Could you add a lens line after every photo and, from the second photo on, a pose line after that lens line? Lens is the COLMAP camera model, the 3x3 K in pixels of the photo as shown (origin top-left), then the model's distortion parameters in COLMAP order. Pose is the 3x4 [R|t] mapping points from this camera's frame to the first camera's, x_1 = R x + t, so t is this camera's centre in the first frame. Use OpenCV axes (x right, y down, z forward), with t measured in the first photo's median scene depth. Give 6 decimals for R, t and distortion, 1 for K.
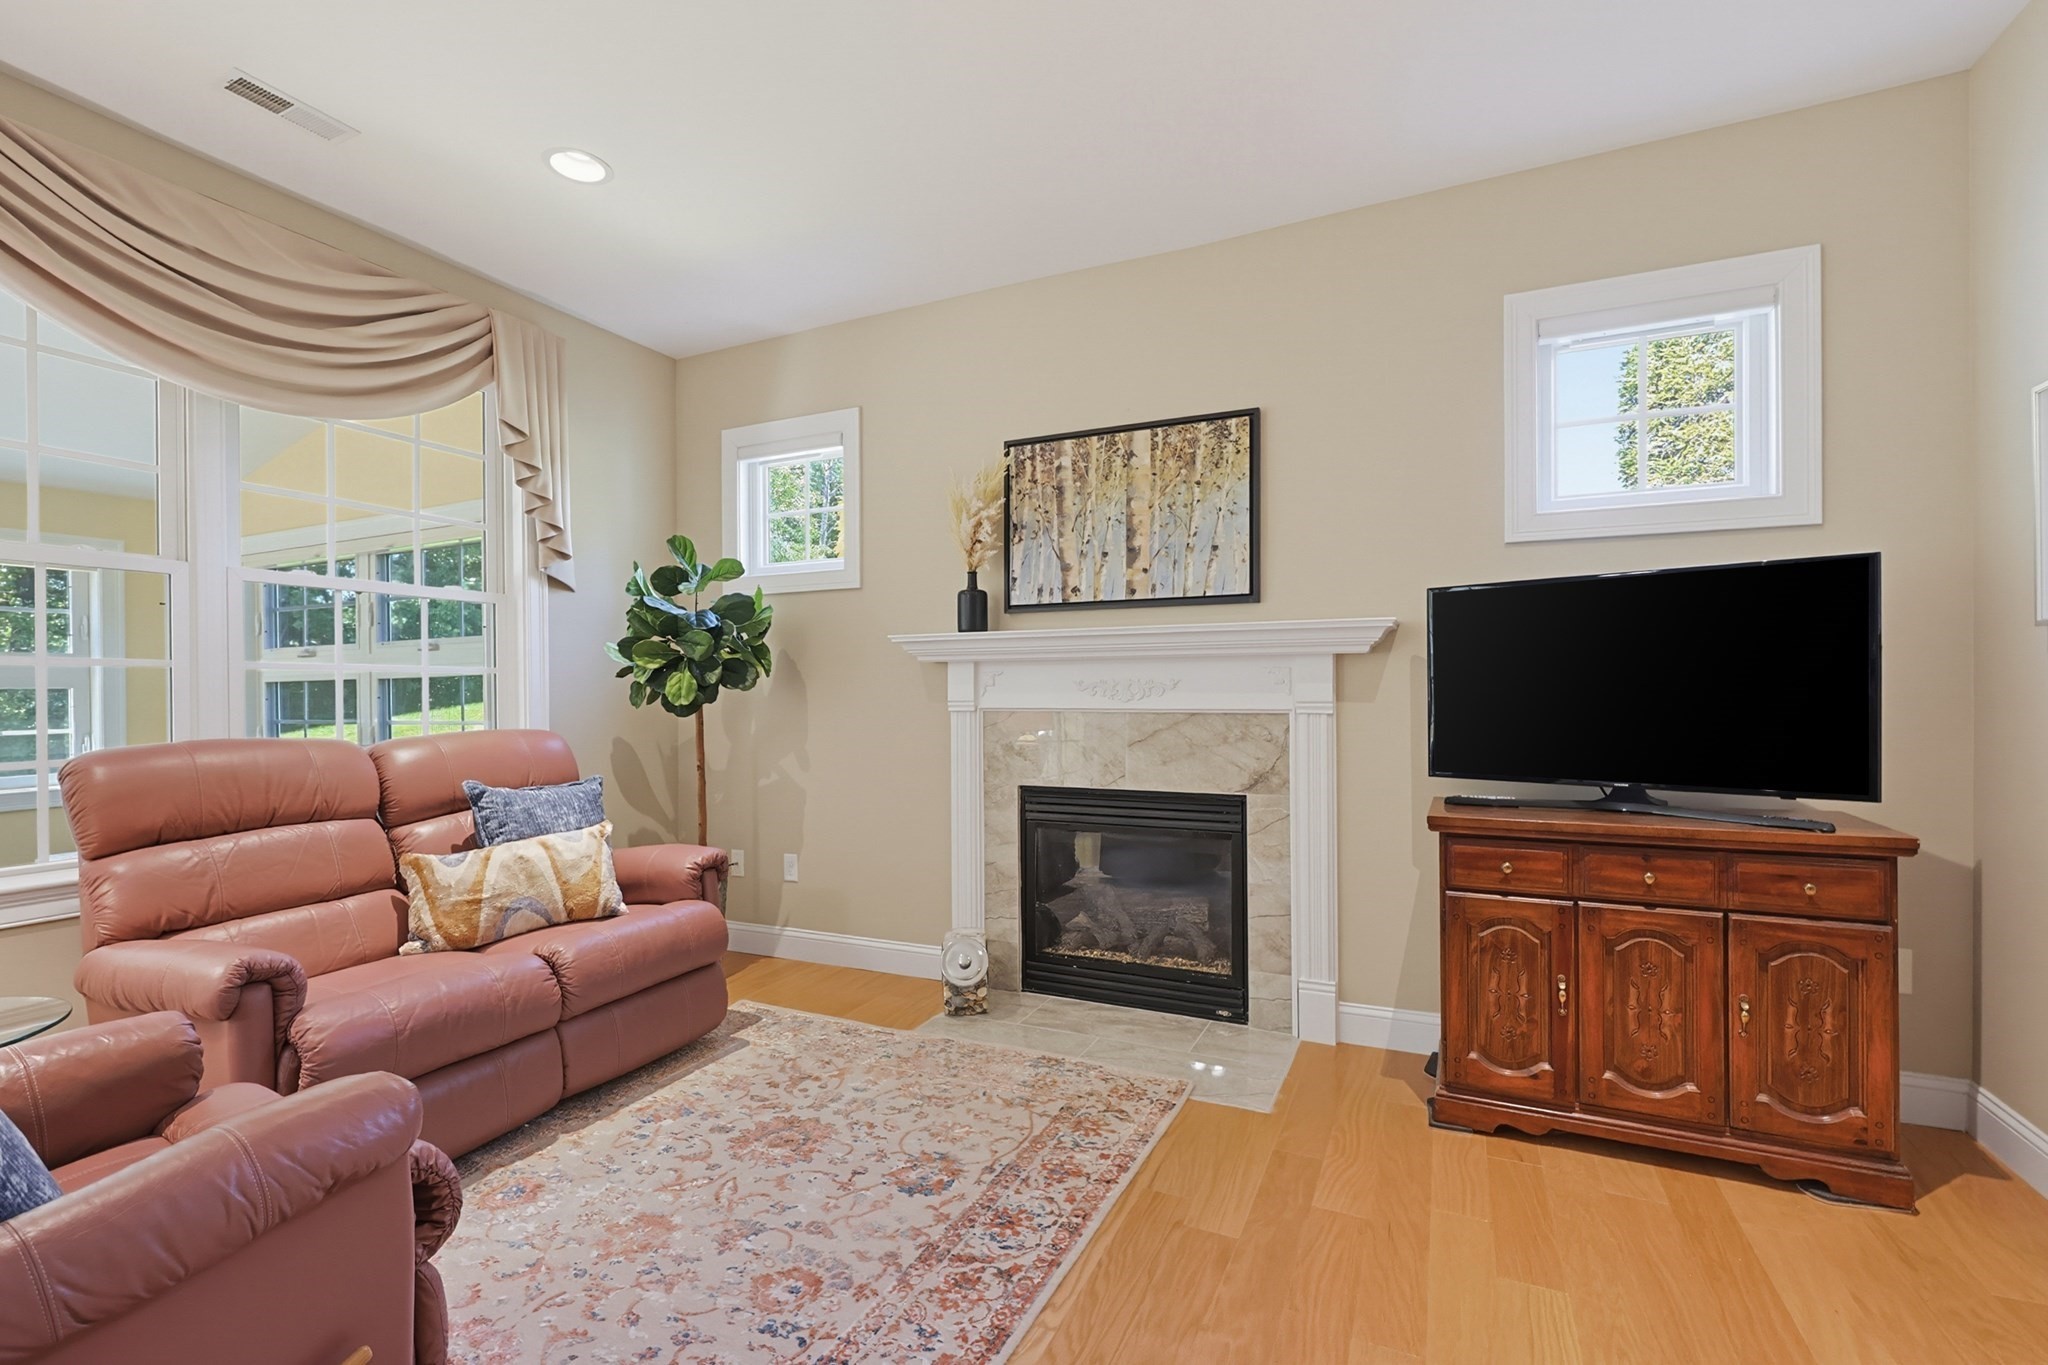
lens RADIAL K [[900.7, 0, 1021.0], [0, 900.7, 692.8], [0, 0, 1]] dist [-0.003000, -0.000492]
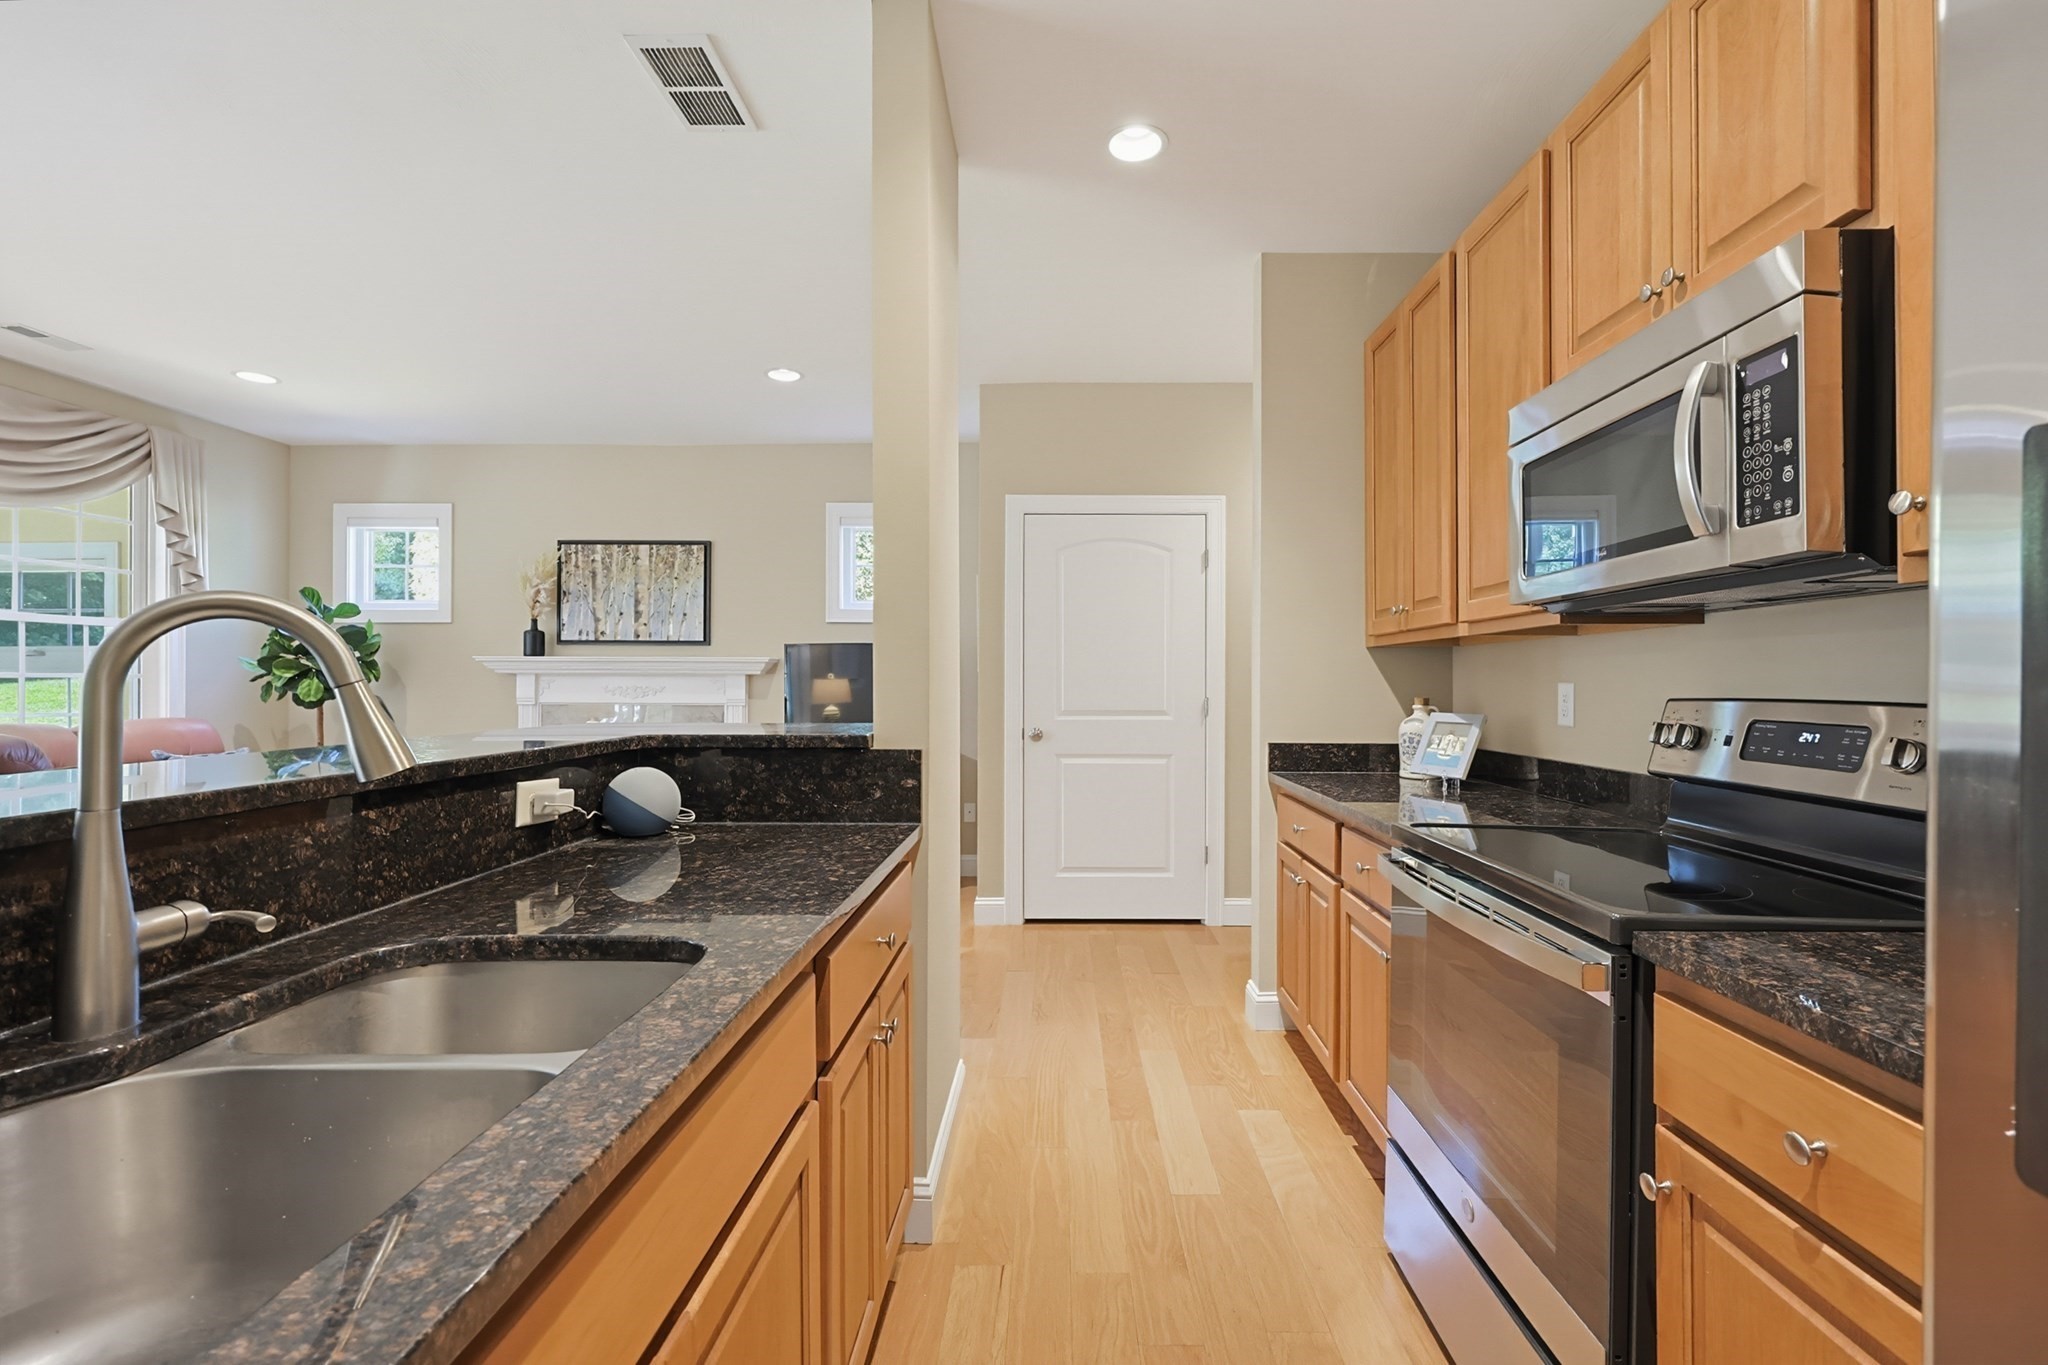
lens RADIAL K [[867.0, 0, 1033.1], [0, 867.0, 681.9], [0, 0, 1]] dist [-0.000635, -0.000793]
pose [[0.908272, 0.007086, 0.418321, 0.117548], [-0.006332, 0.999975, -0.003190, -0.022670], [-0.418333, 0.000249, 0.908294, -0.854521]]
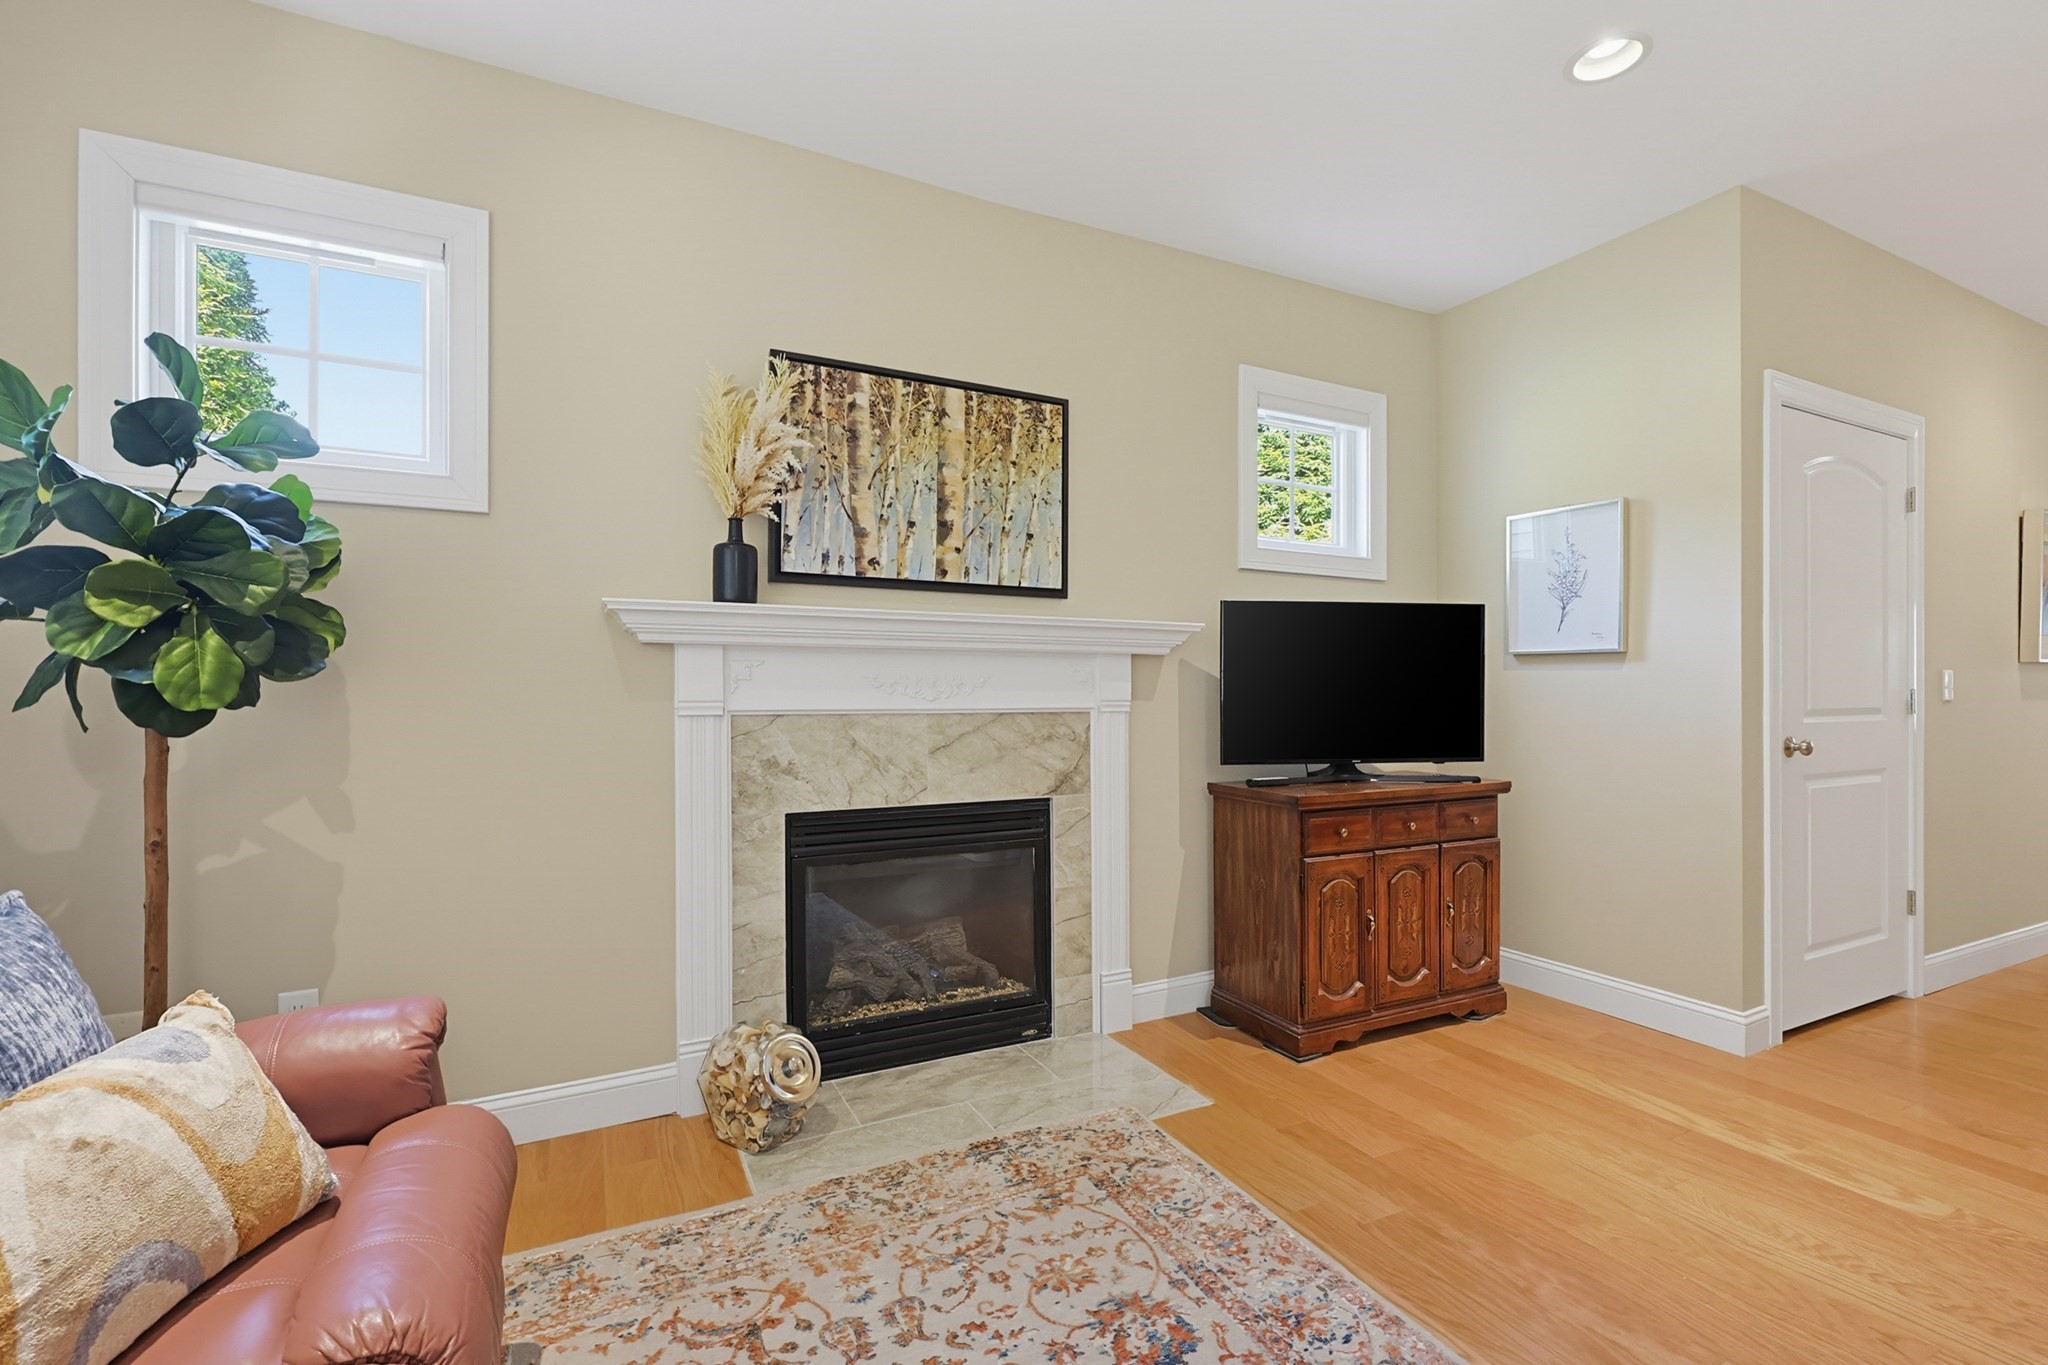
lens RADIAL K [[900.7, 0, 1021.0], [0, 900.7, 692.8], [0, 0, 1]] dist [-0.003000, -0.000492]
pose [[0.615696, 0.006243, 0.787959, -0.505569], [-0.001366, 0.999976, -0.006856, 0.007758], [-0.787983, 0.003145, 0.615689, 0.413928]]
